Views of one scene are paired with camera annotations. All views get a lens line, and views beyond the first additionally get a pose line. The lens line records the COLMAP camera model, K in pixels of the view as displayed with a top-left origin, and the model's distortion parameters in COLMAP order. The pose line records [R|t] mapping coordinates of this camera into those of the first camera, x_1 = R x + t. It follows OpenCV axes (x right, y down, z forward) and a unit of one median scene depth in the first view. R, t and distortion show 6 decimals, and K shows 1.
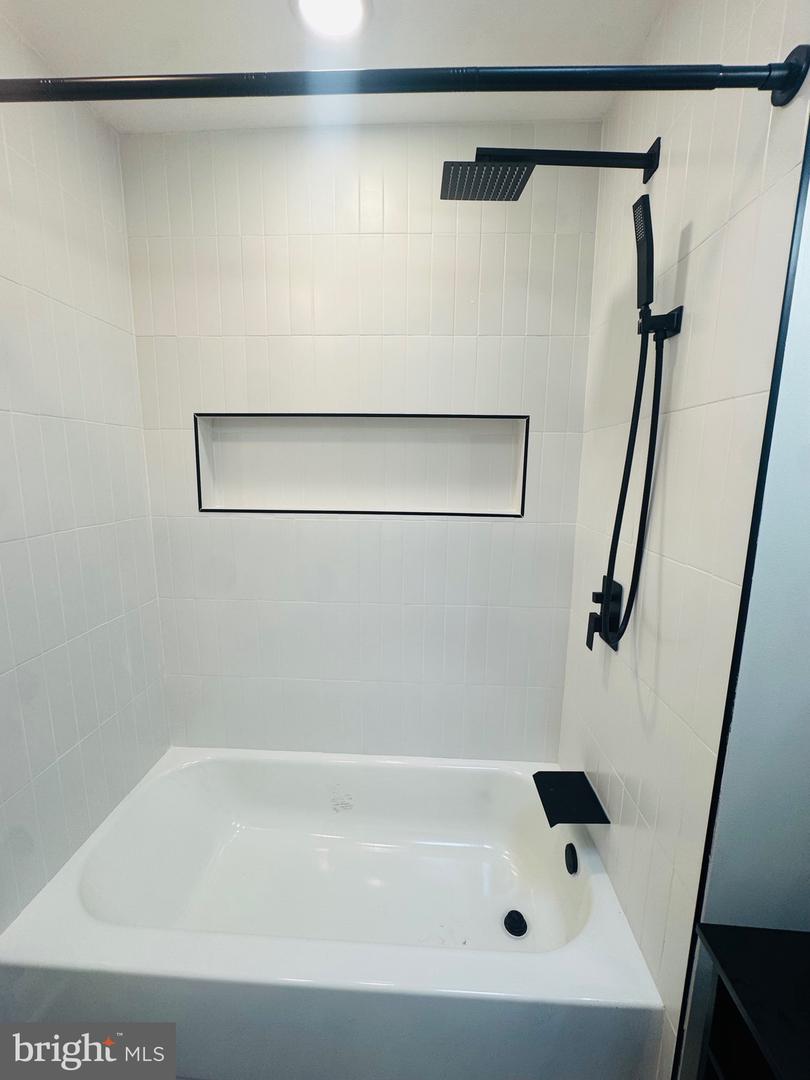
lens RADIAL K [[431.5, 0, 404.4], [0, 431.5, 543.7], [0, 0, 1]] dist [-0.004505, 0.000540]
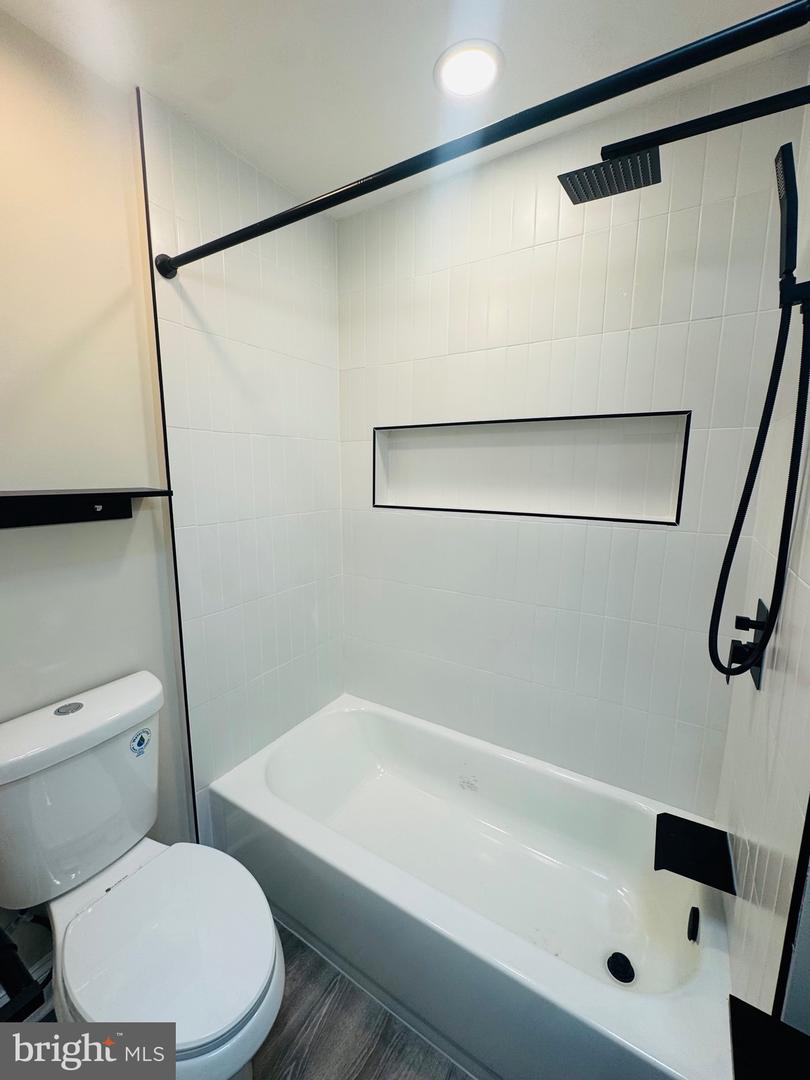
lens RADIAL K [[431.5, 0, 406.5], [0, 431.5, 544.2], [0, 0, 1]] dist [-0.004505, 0.000540]
pose [[0.877160, 0.074722, -0.474349, 0.209985], [-0.079266, 0.996799, 0.010442, 0.011968], [0.473610, 0.028441, 0.880275, -0.041588]]
